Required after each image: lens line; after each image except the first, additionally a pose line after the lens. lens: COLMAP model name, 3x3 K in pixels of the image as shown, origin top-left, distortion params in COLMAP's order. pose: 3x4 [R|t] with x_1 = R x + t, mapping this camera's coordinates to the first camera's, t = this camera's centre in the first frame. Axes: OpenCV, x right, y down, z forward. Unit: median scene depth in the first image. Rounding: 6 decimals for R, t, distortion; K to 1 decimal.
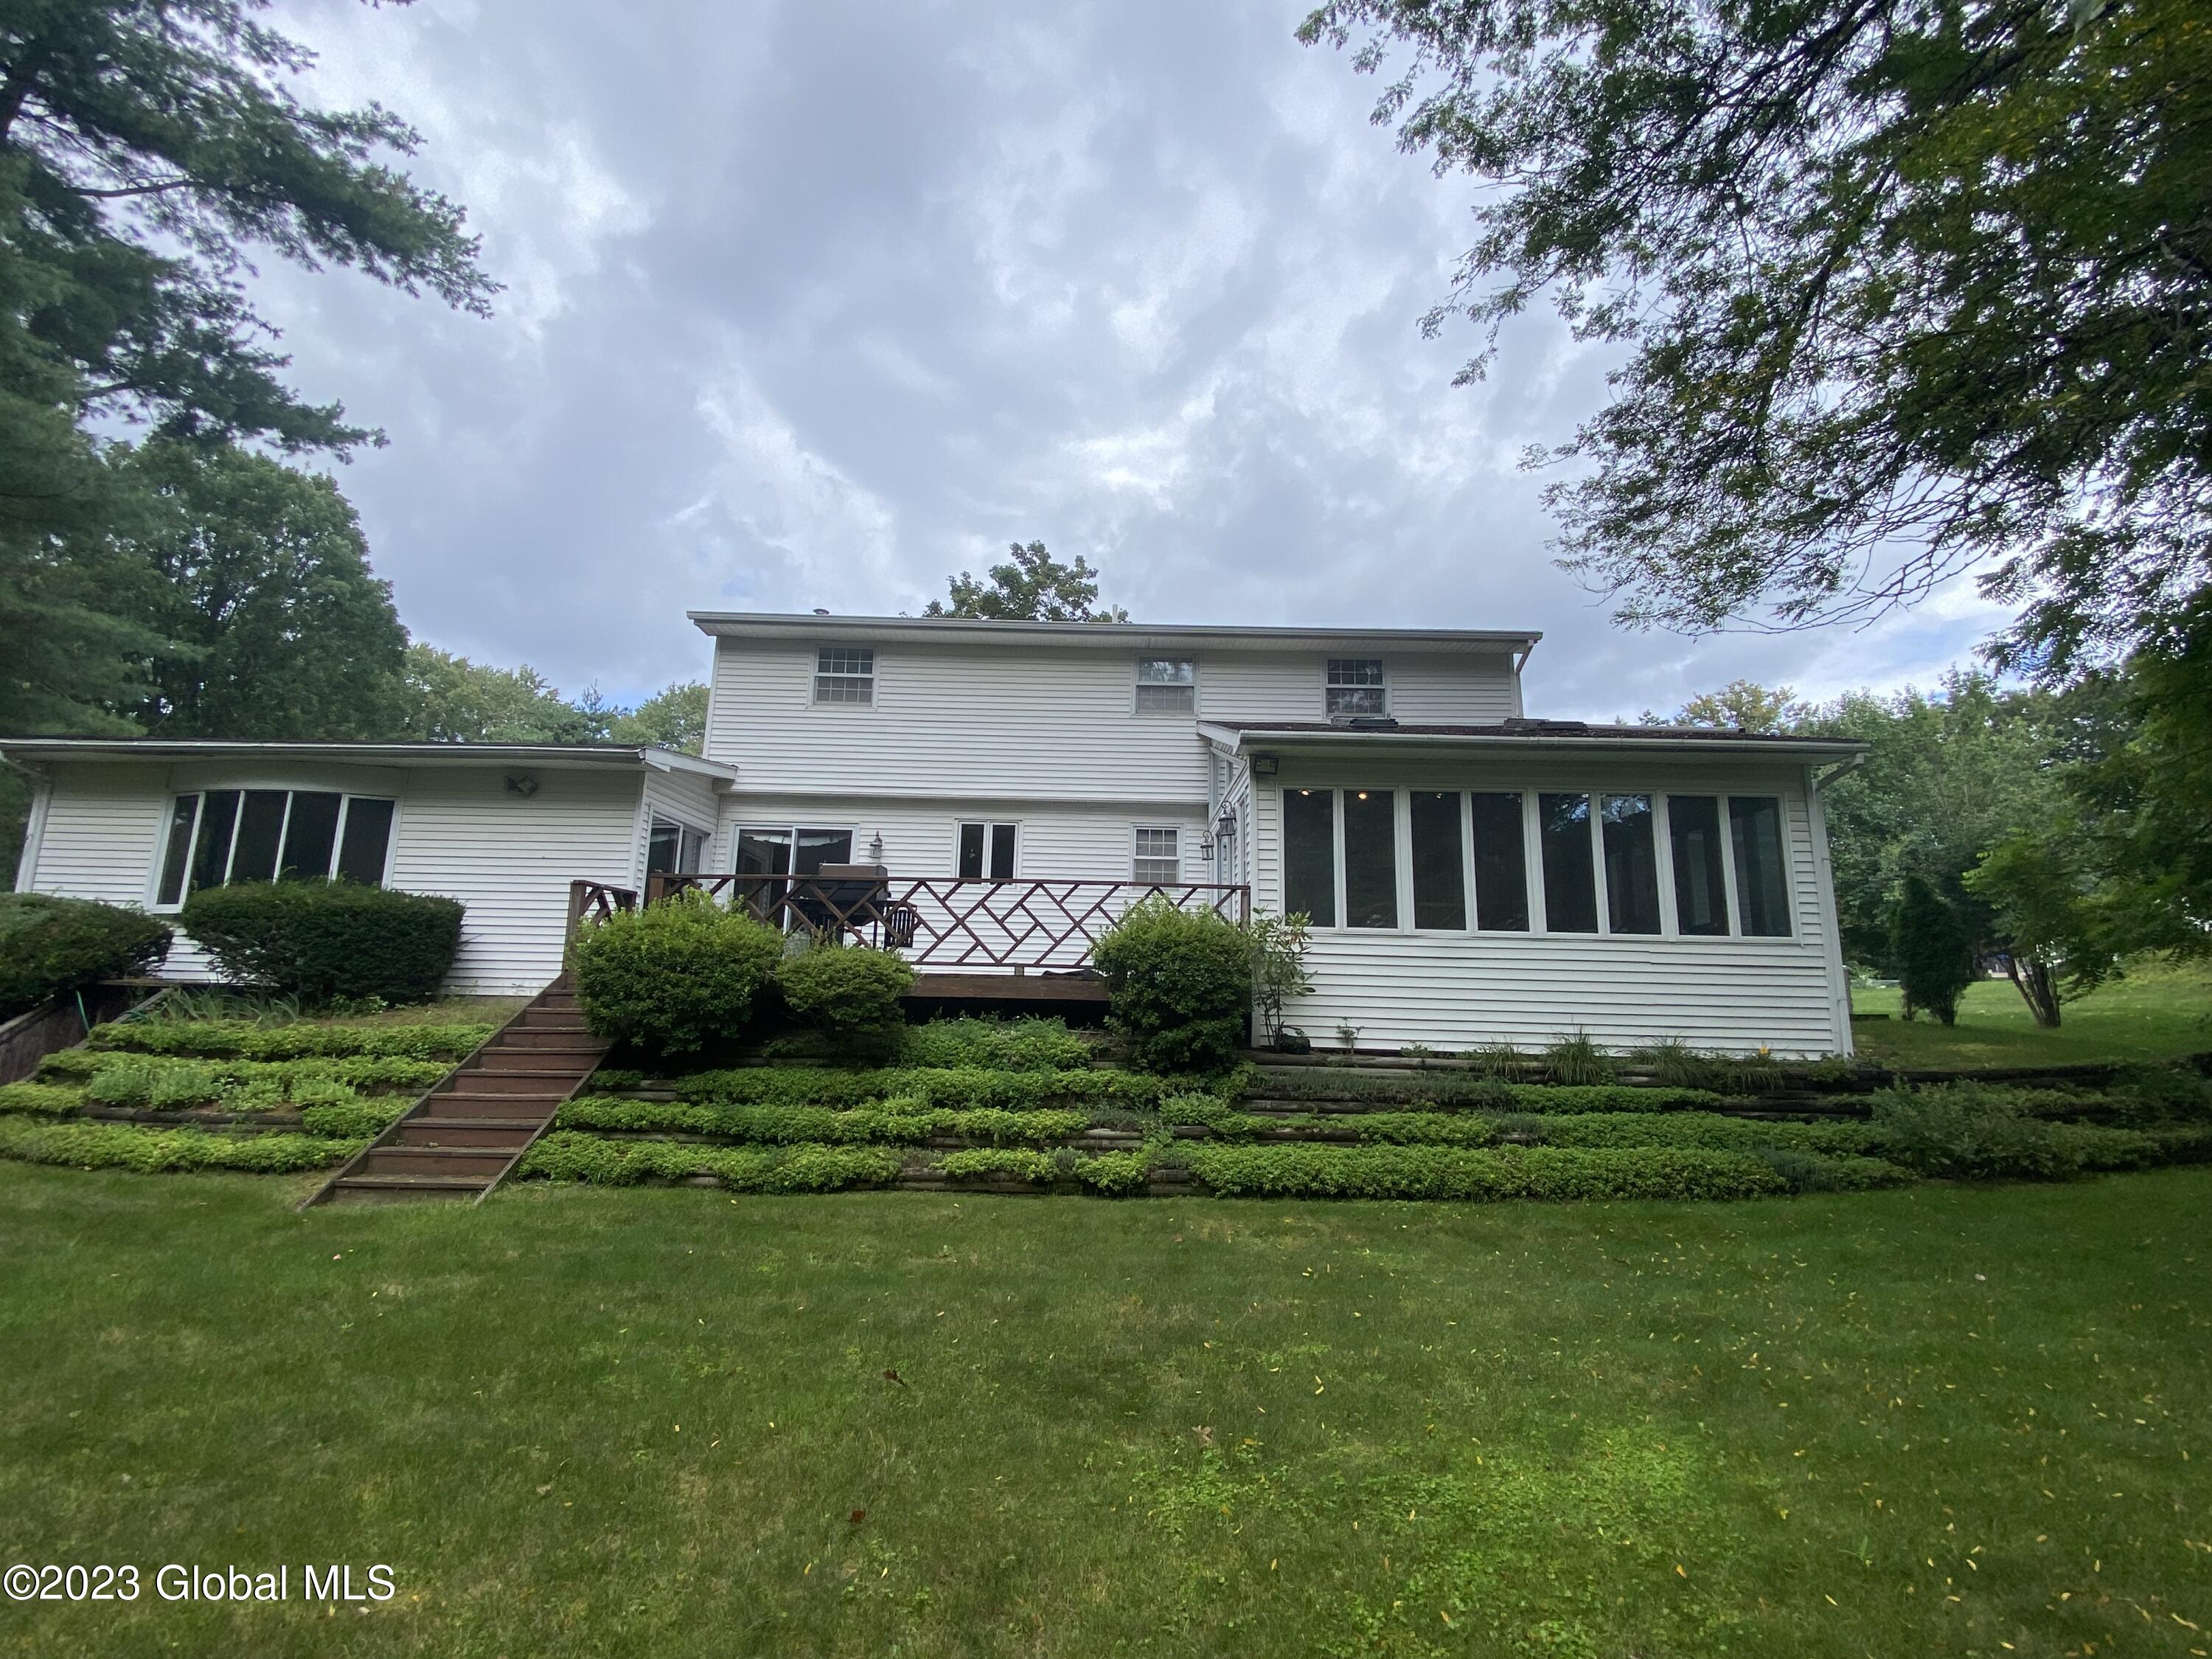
lens RADIAL K [[974.9, 0, 1106.0], [0, 974.9, 829.5], [0, 0, 1]] dist [0.028210, -0.000074]
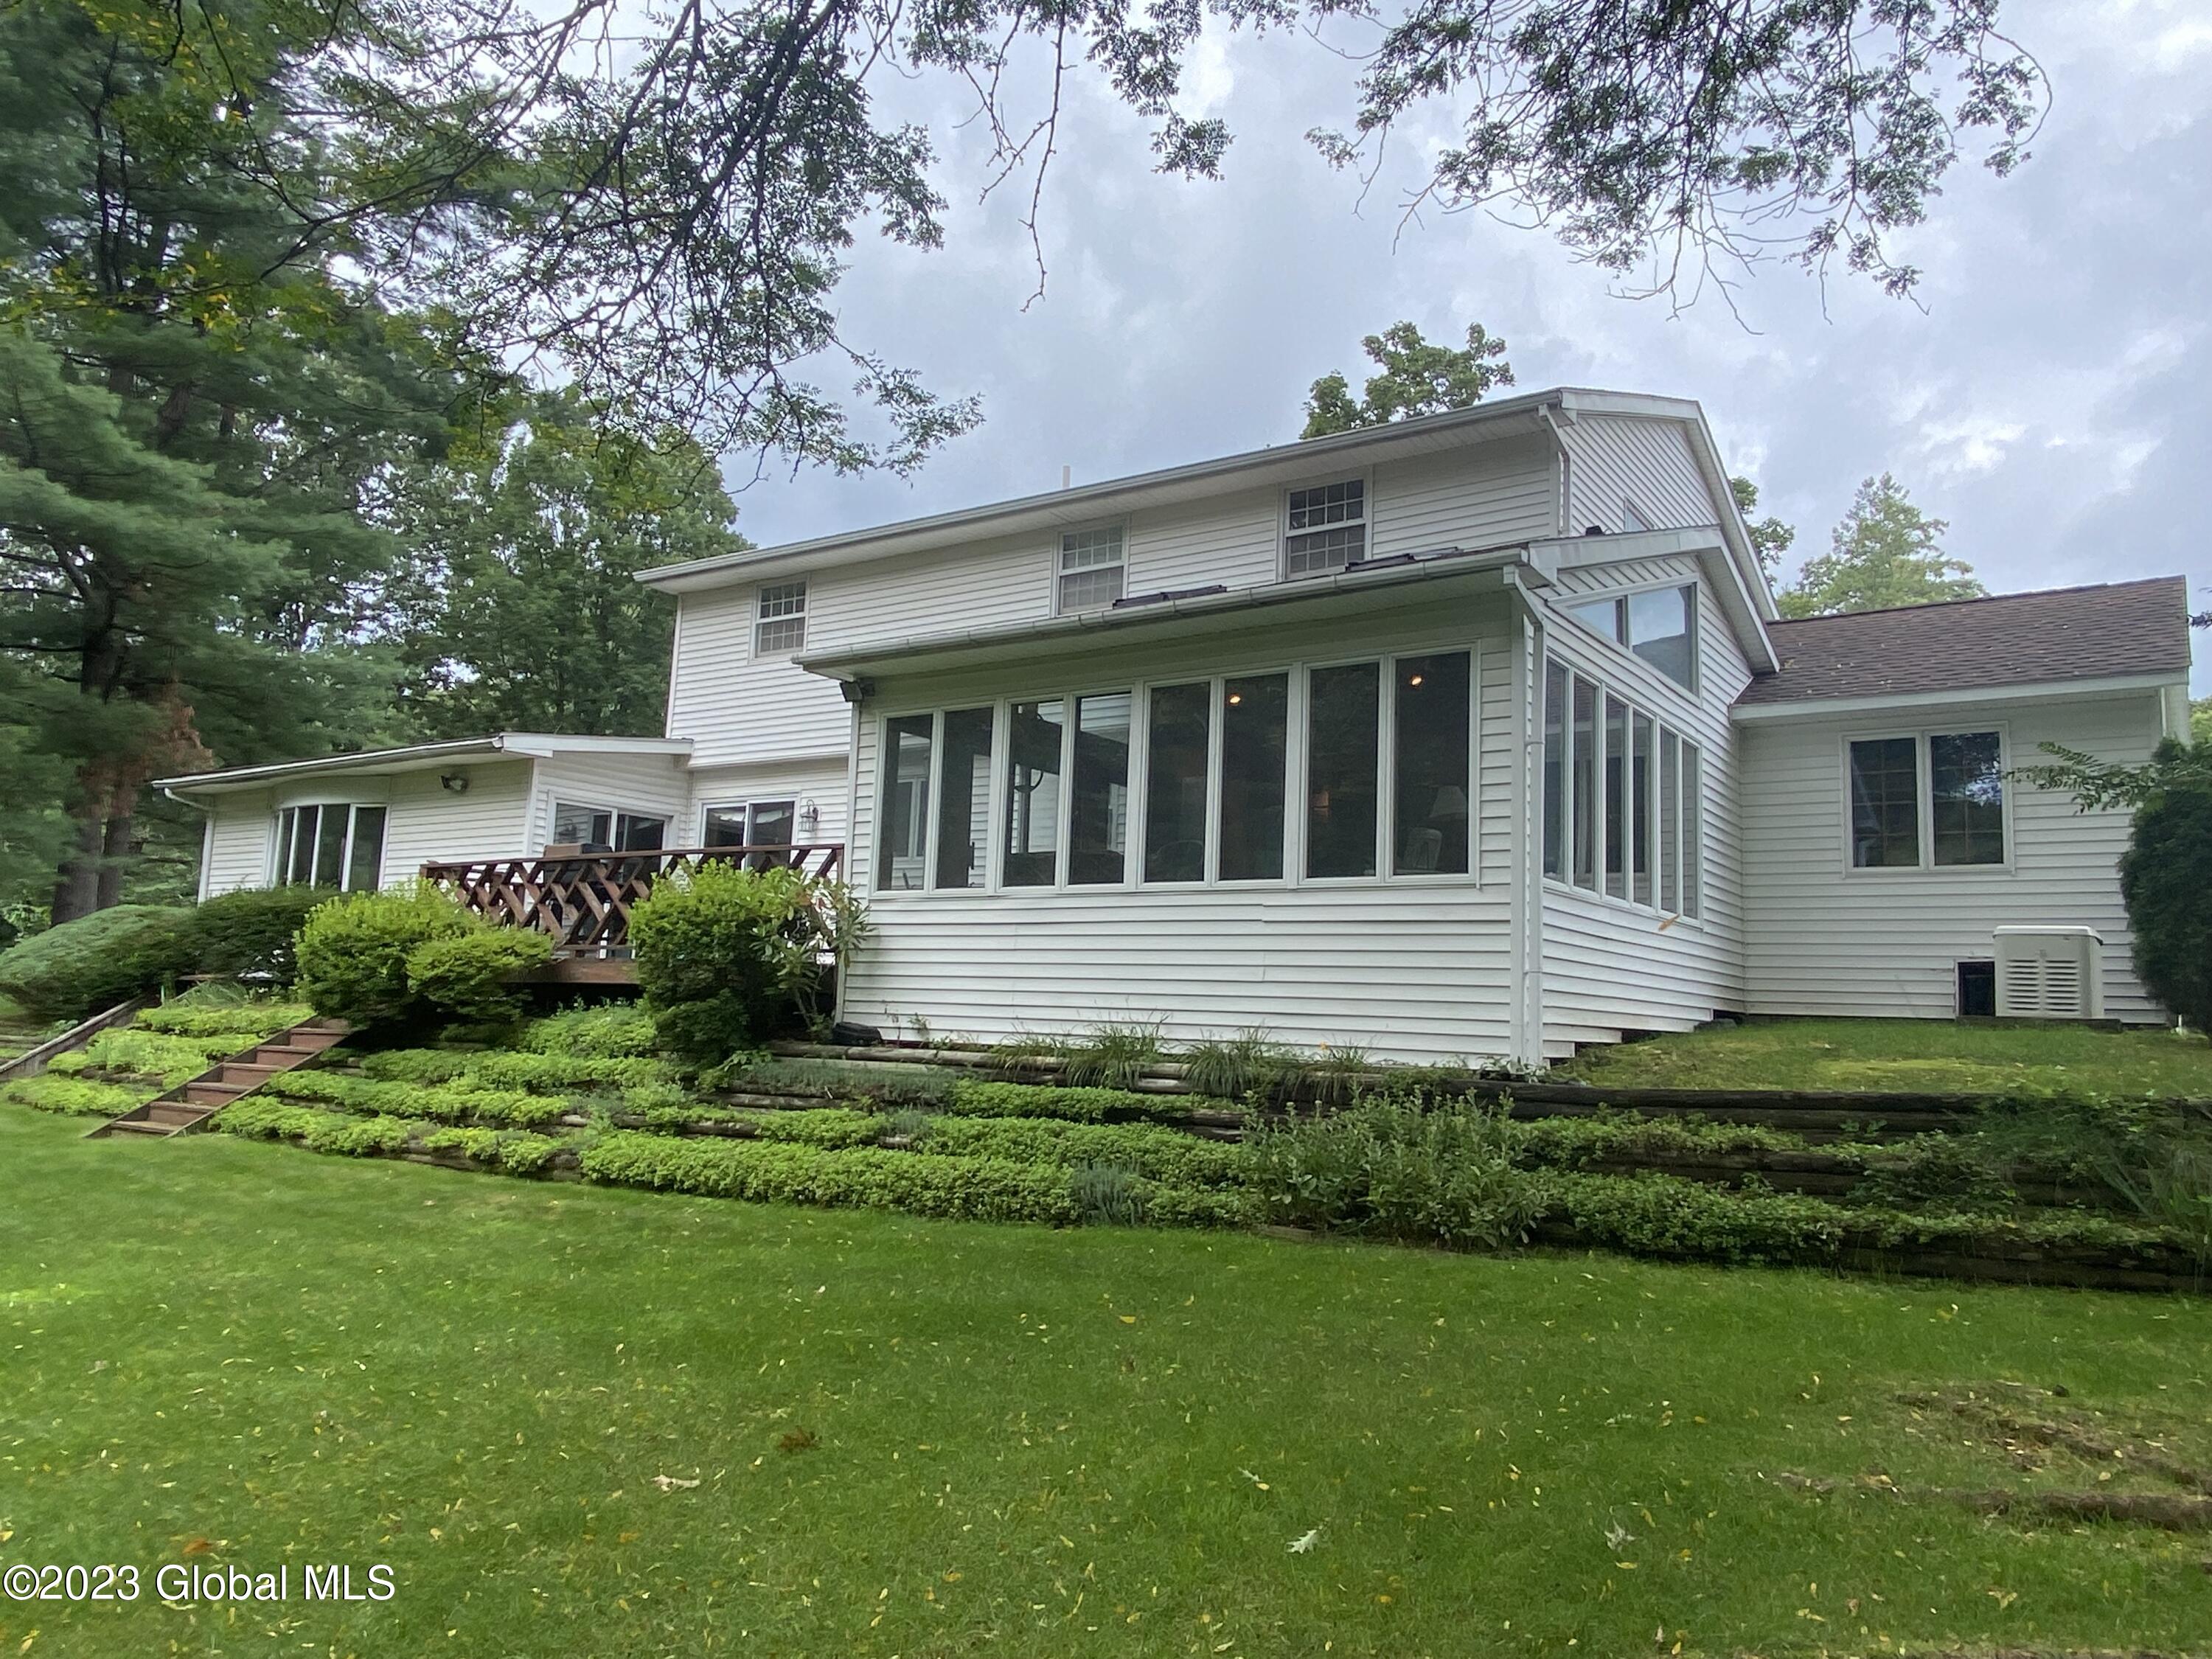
lens RADIAL K [[1544.0, 0, 1106.0], [0, 1544.0, 829.5], [0, 0, 1]] dist [0.053322, -0.001307]
pose [[0.822856, -0.062773, -0.564773, 1.057238], [0.081525, 0.996639, 0.008005, 0.054675], [0.562372, -0.052630, 0.825208, 0.063901]]
